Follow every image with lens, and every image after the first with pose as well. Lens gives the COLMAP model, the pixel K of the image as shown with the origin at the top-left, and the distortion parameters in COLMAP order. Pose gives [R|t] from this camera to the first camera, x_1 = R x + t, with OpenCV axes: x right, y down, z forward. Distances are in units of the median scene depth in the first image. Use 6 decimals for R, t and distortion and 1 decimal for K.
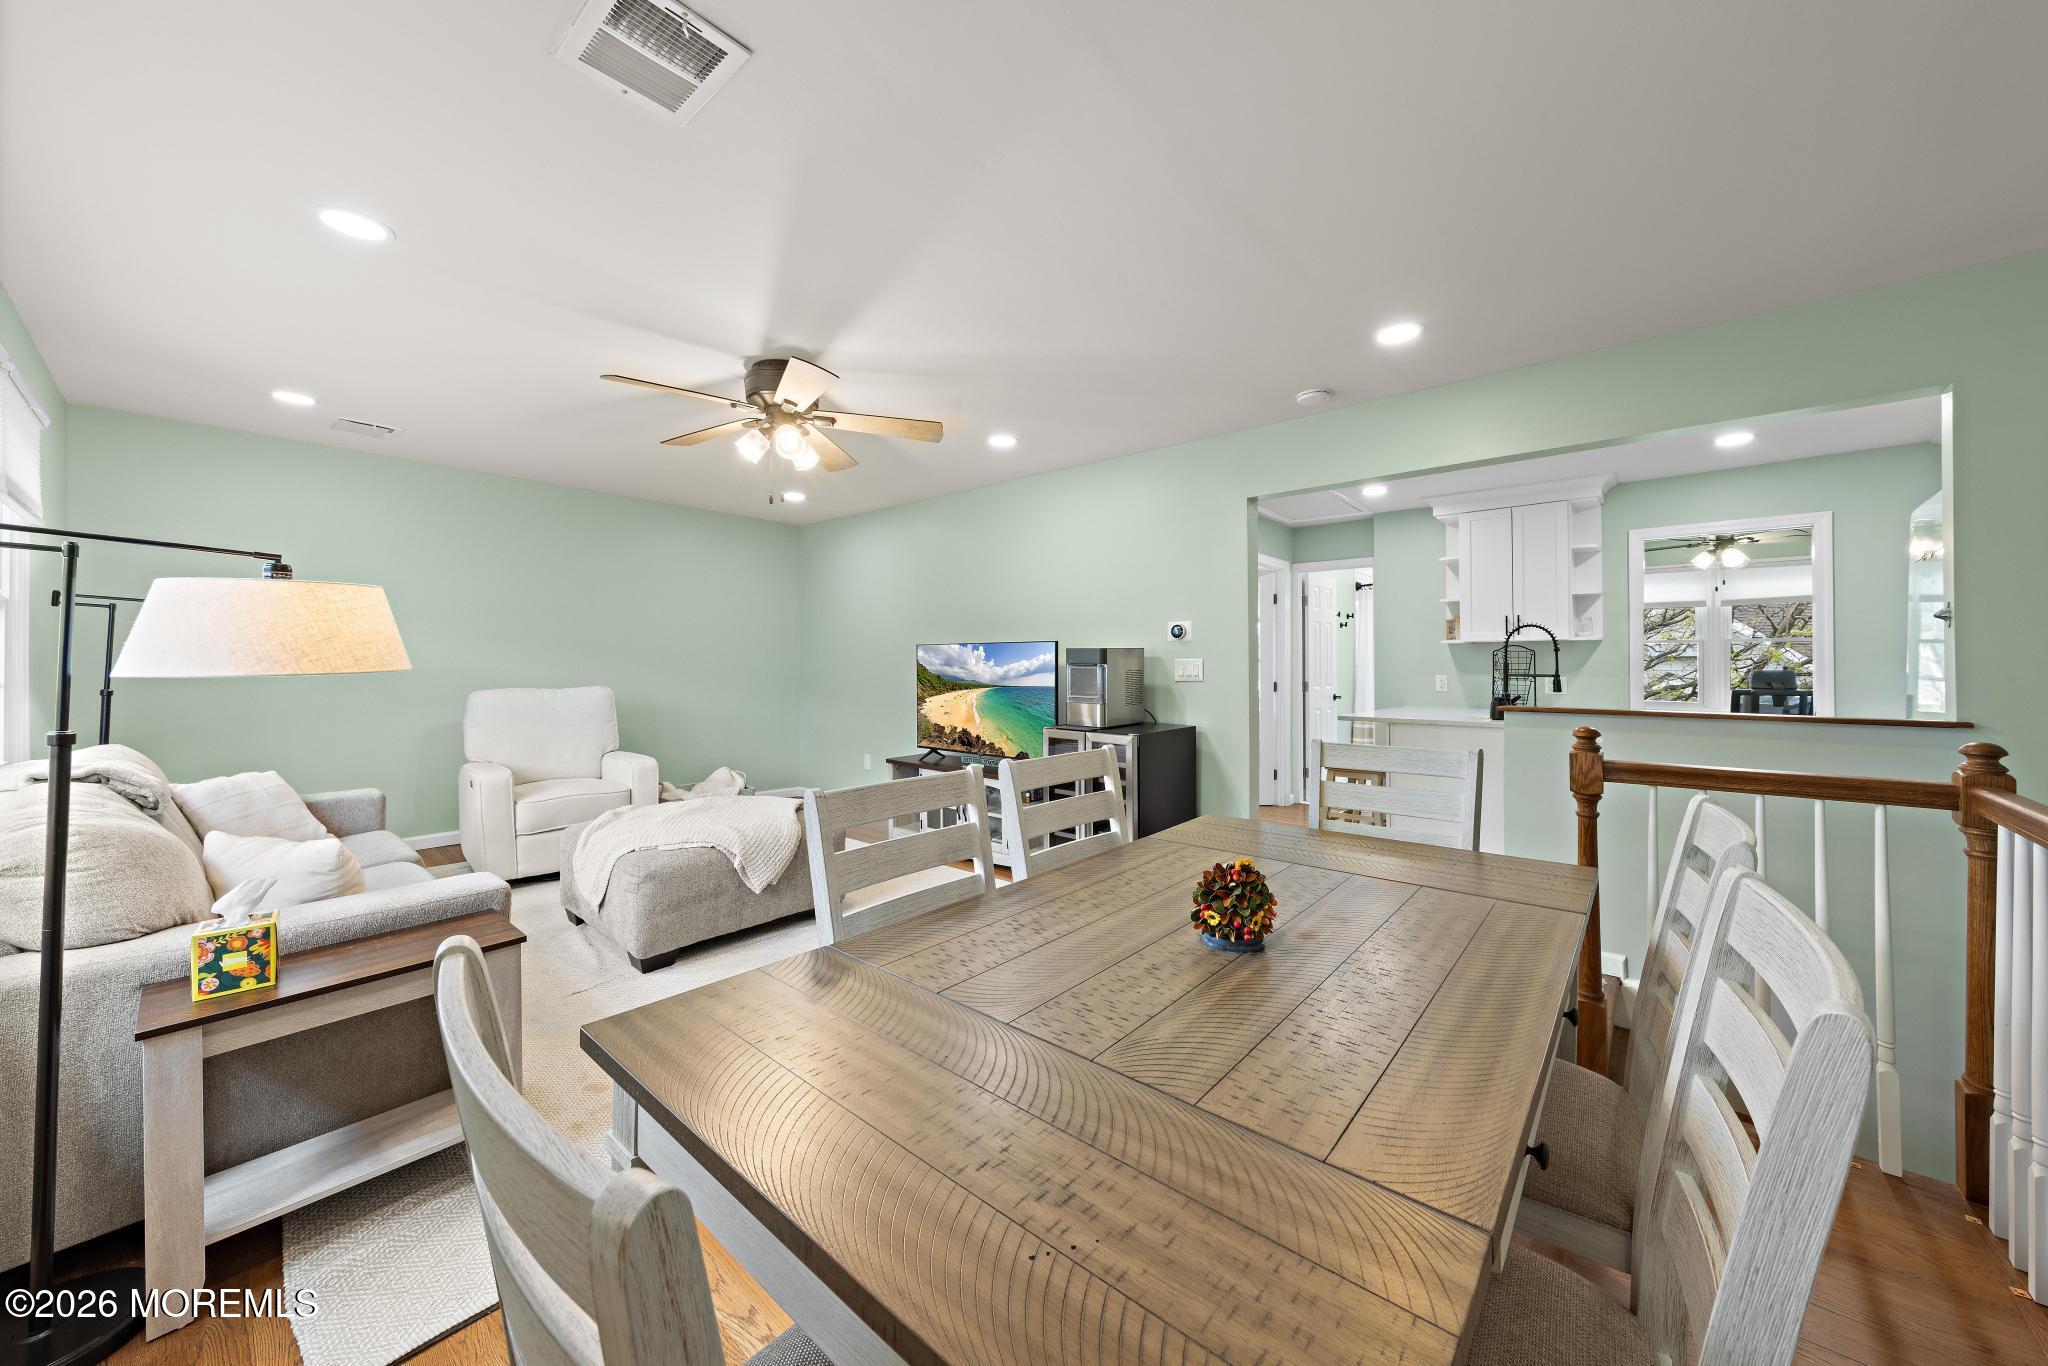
lens RADIAL K [[731.8, 0, 1019.3], [0, 731.8, 667.9], [0, 0, 1]] dist [0.000929, 0.000062]
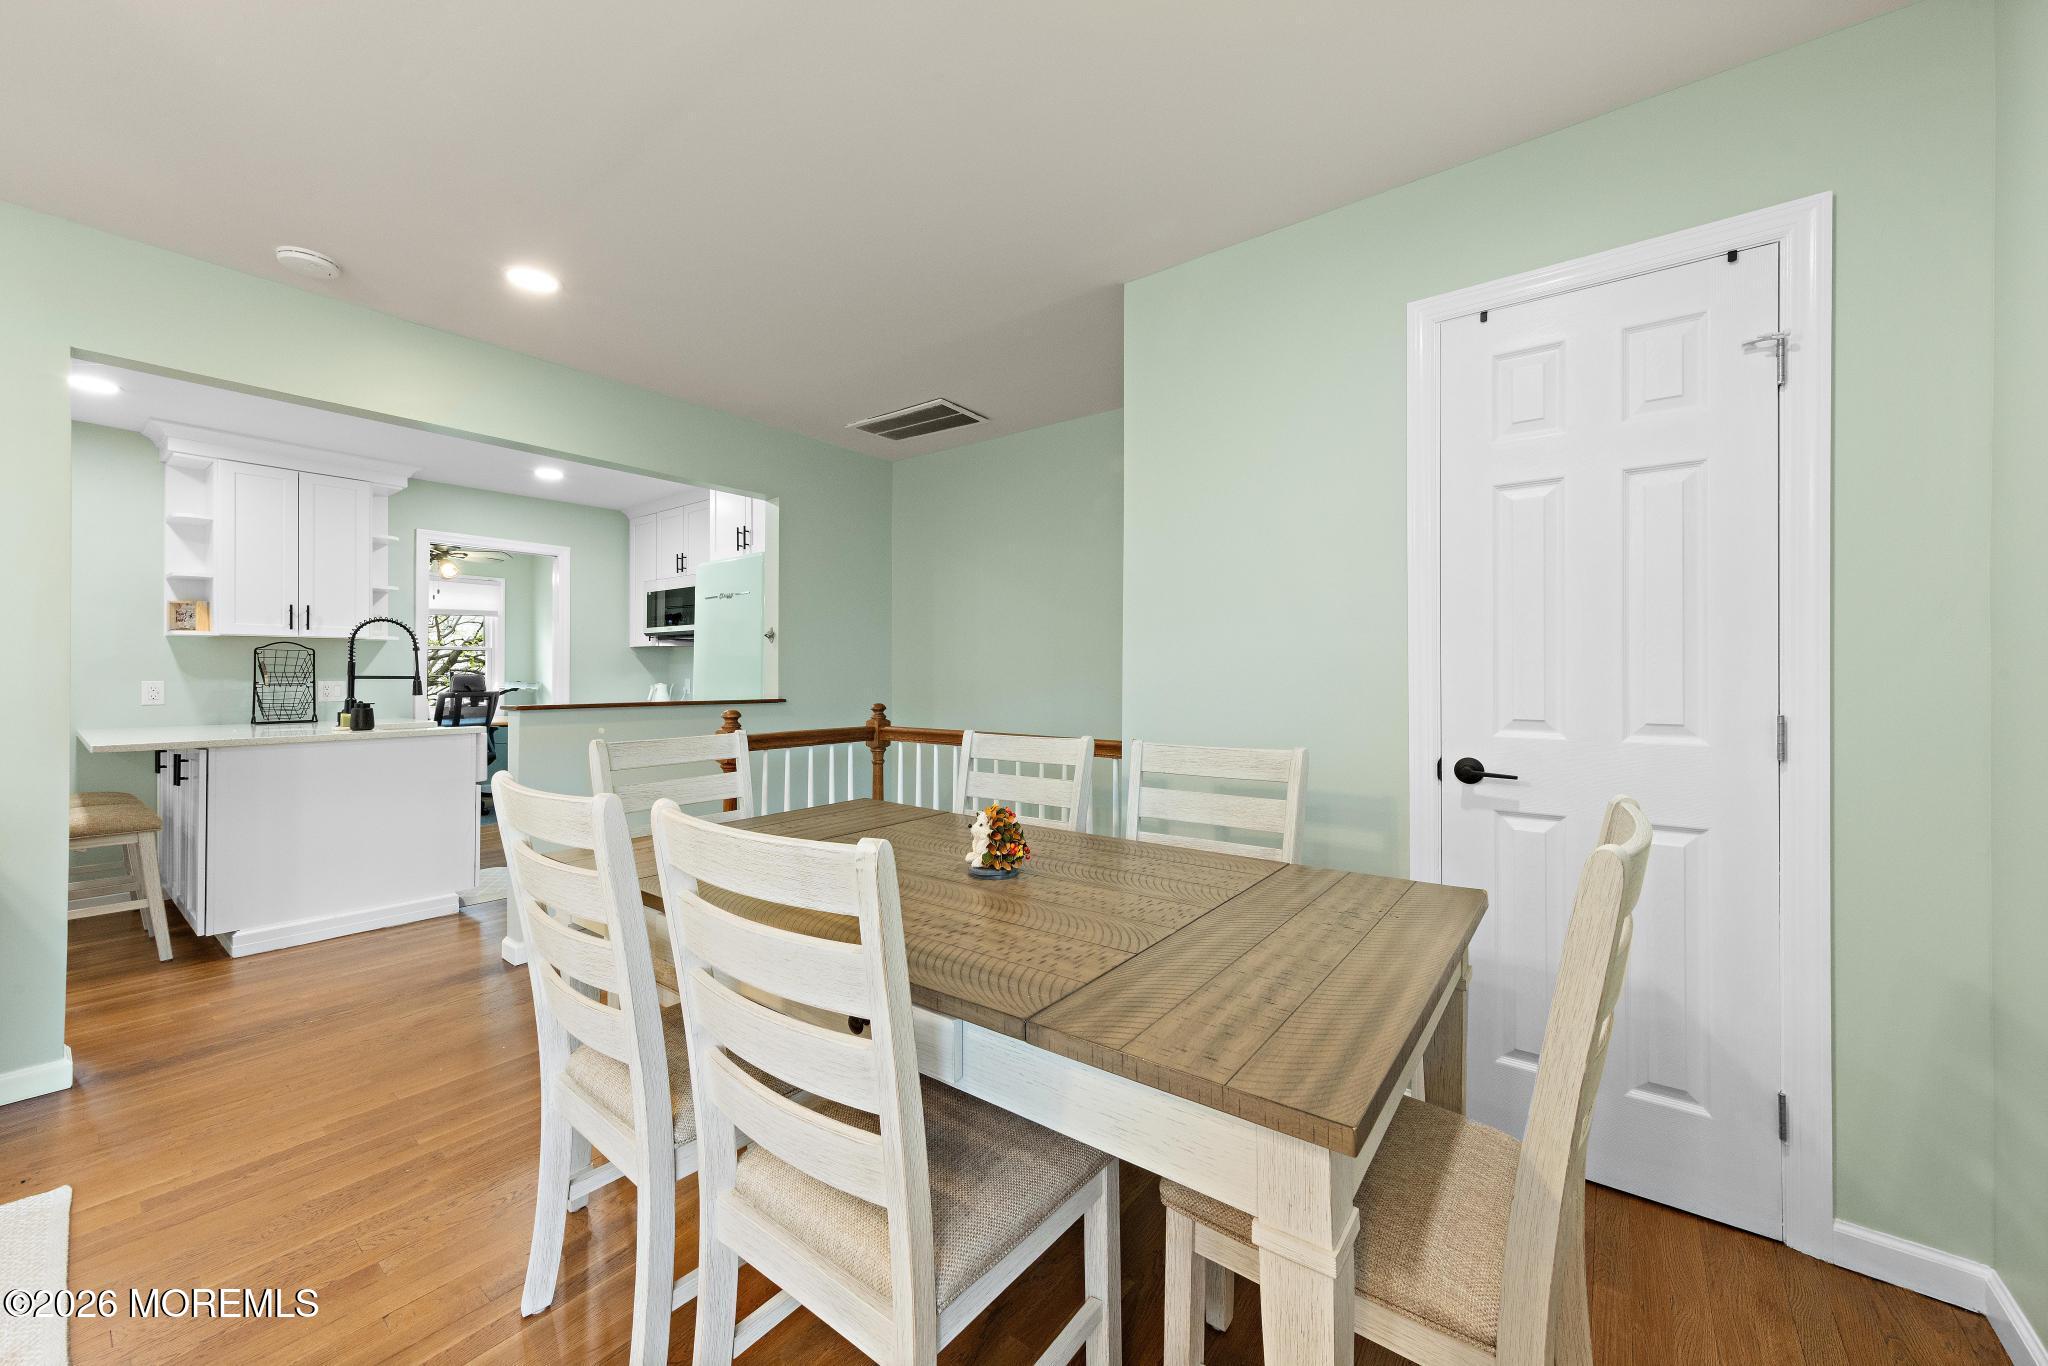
lens RADIAL K [[791.0, 0, 1026.7], [0, 791.0, 673.1], [0, 0, 1]] dist [0.000547, -0.000124]
pose [[-0.086844, 0.005273, 0.996208, -0.515895], [0.006115, 0.999970, -0.004759, 0.024718], [-0.996203, 0.005679, -0.086873, 0.536874]]
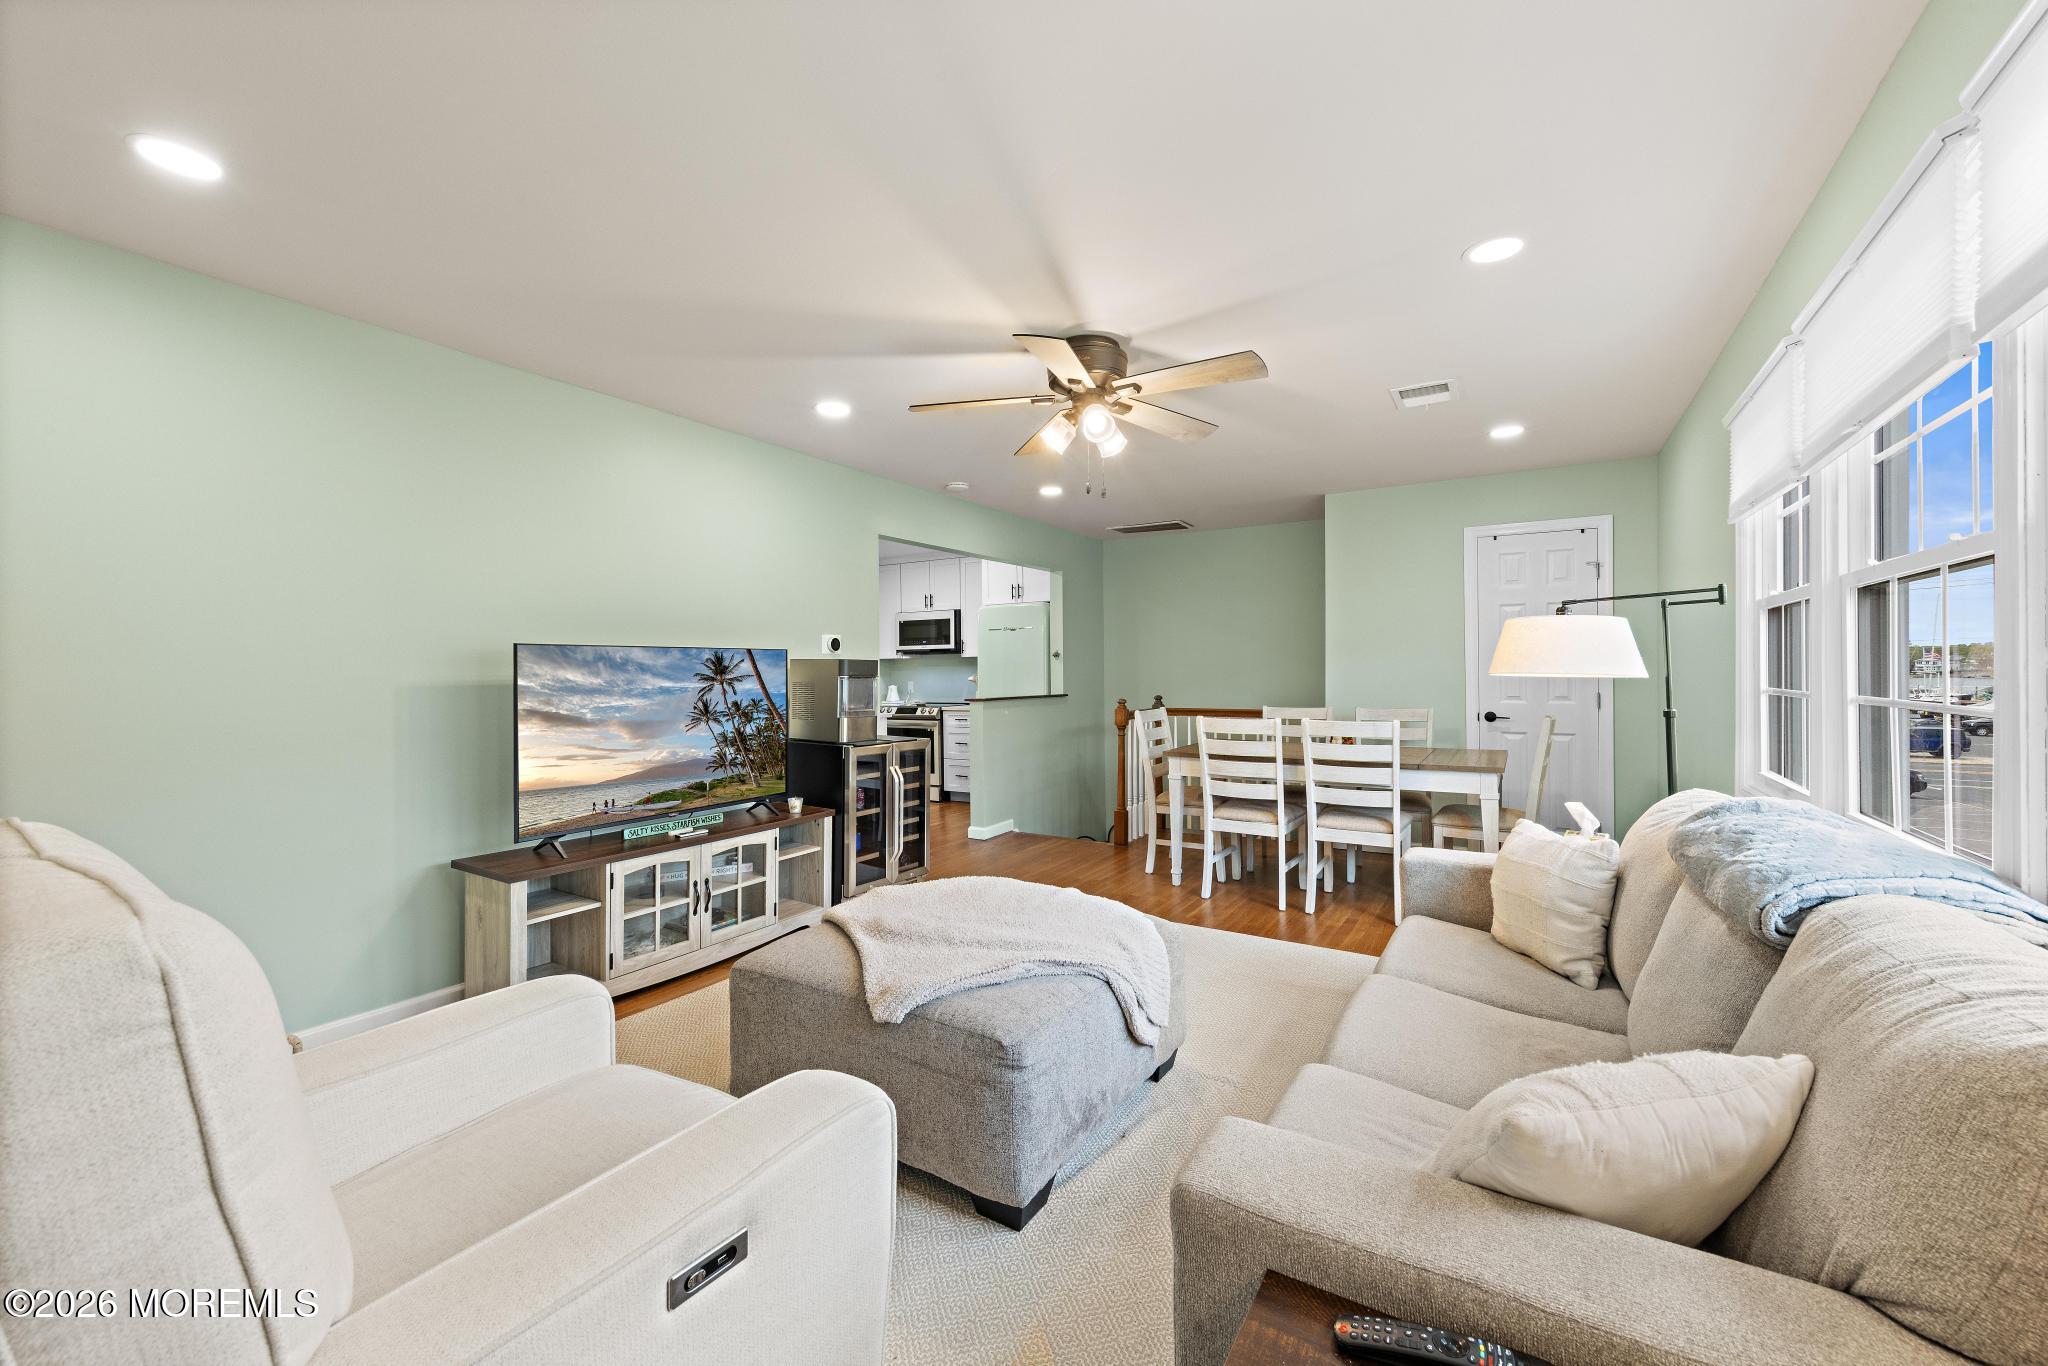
lens RADIAL K [[829.3, 0, 1018.4], [0, 829.3, 671.8], [0, 0, 1]] dist [-0.014851, -0.000001]
pose [[-0.168671, 0.001995, 0.985670, -1.606113], [0.016252, 0.999868, 0.000757, -0.012426], [-0.985538, 0.016147, -0.168681, 1.541438]]
